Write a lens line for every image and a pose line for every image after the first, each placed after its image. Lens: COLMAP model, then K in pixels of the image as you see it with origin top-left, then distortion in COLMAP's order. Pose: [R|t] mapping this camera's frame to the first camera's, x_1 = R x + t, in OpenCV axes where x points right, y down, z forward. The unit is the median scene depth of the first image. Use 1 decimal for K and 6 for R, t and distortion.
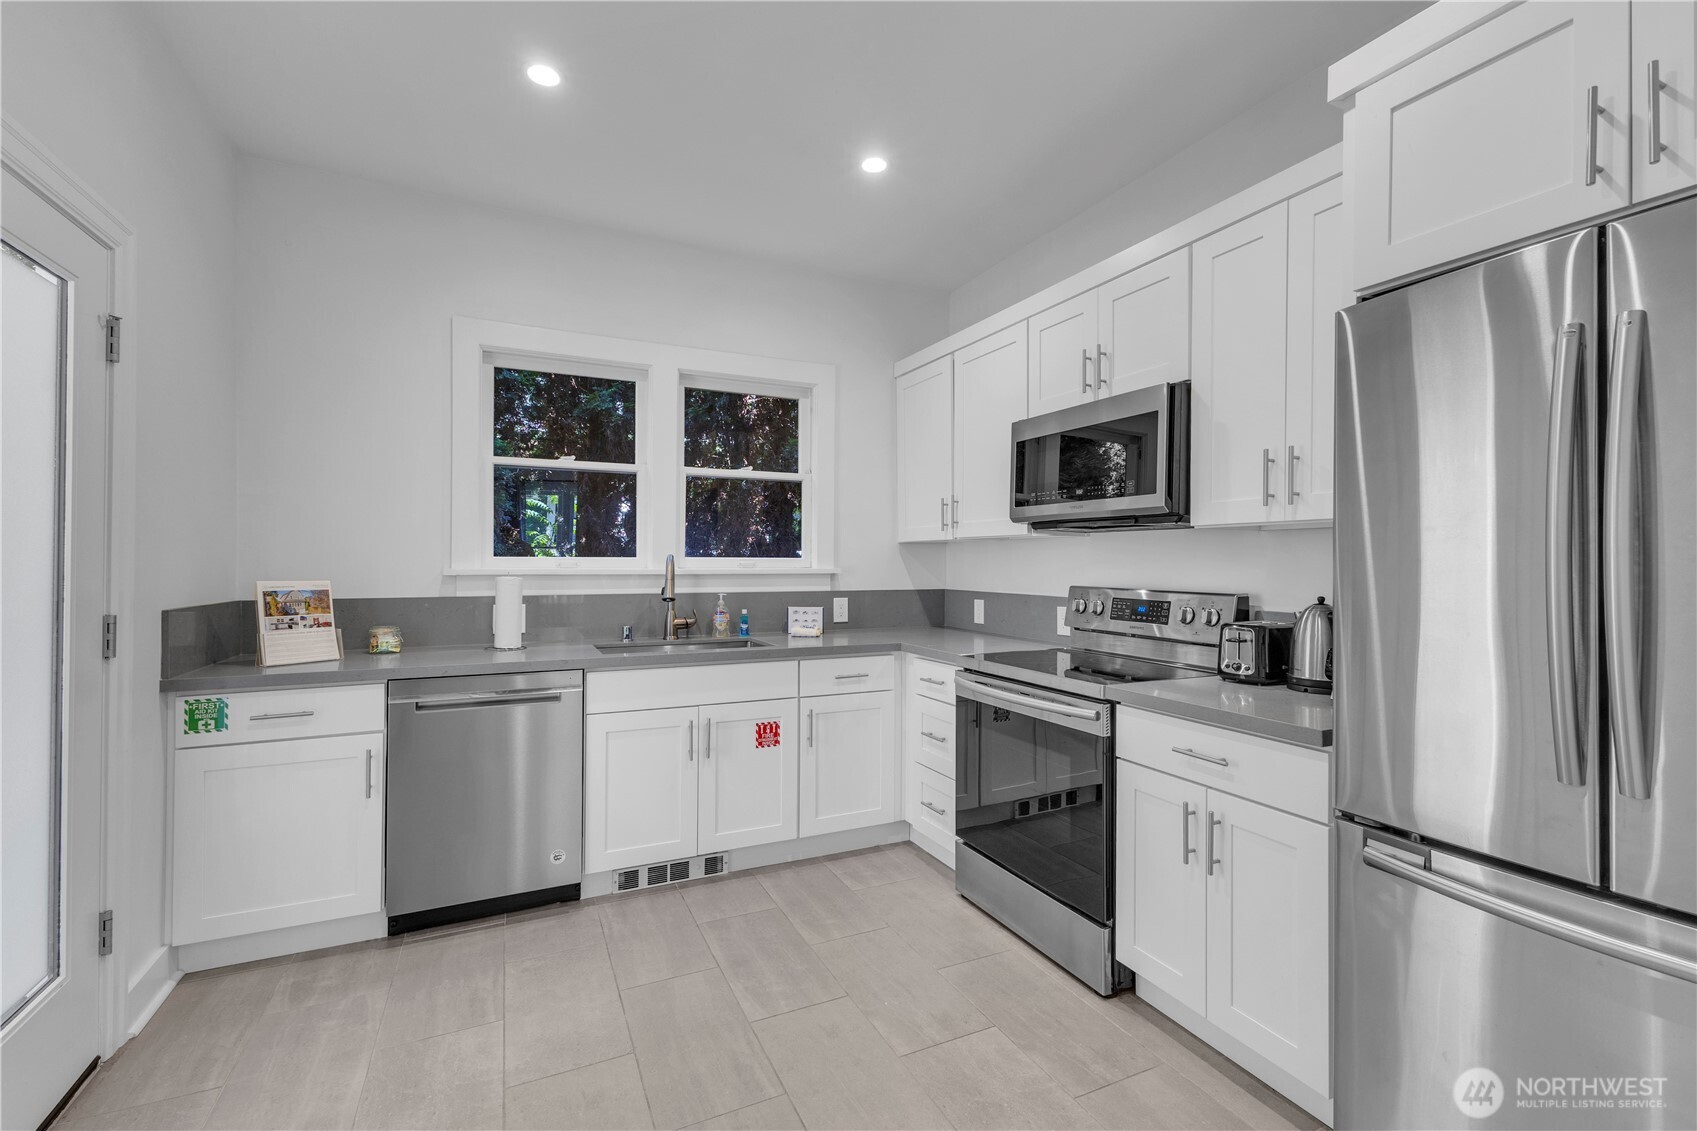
lens RADIAL K [[722.0, 0, 842.9], [0, 722.0, 560.0], [0, 0, 1]] dist [0.003408, -0.000090]
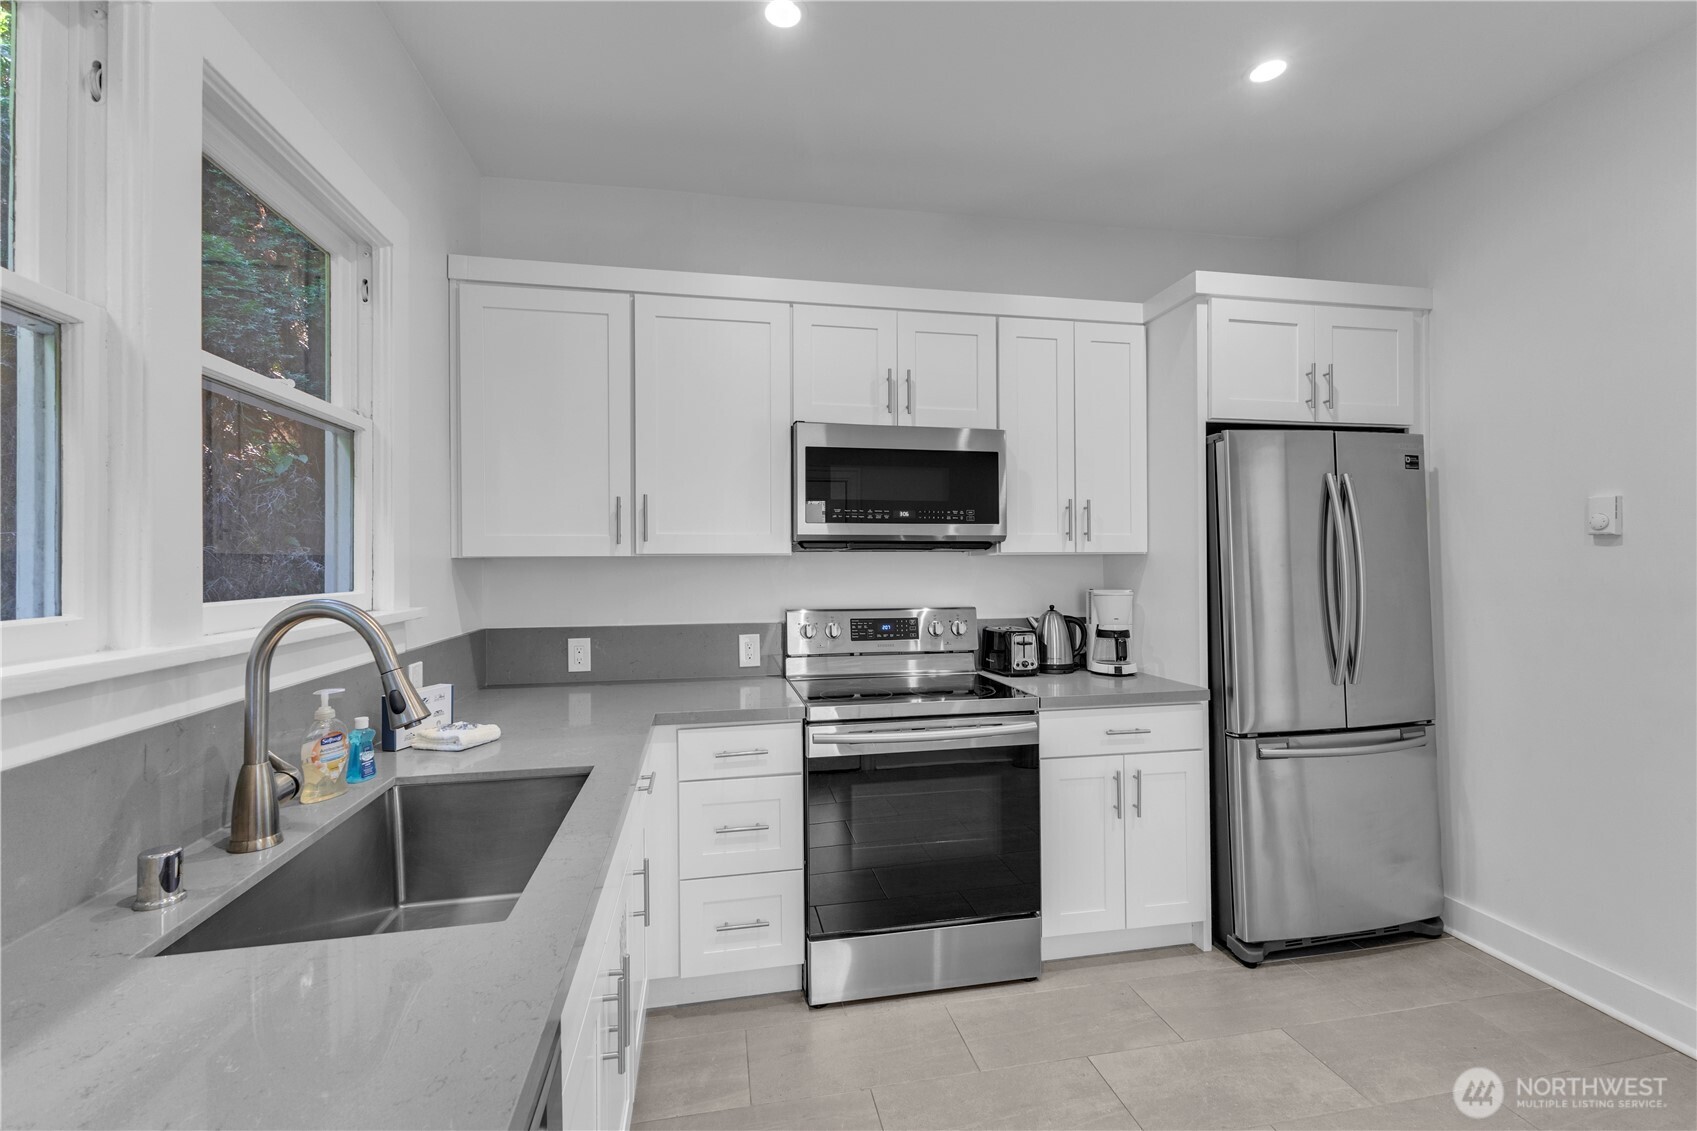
lens RADIAL K [[722.0, 0, 845.8], [0, 722.0, 561.2], [0, 0, 1]] dist [0.003408, -0.000090]
pose [[0.250899, -0.003408, 0.968007, -0.610601], [0.004779, 0.999986, 0.002282, -0.030782], [-0.968002, 0.004054, 0.250911, 0.781622]]
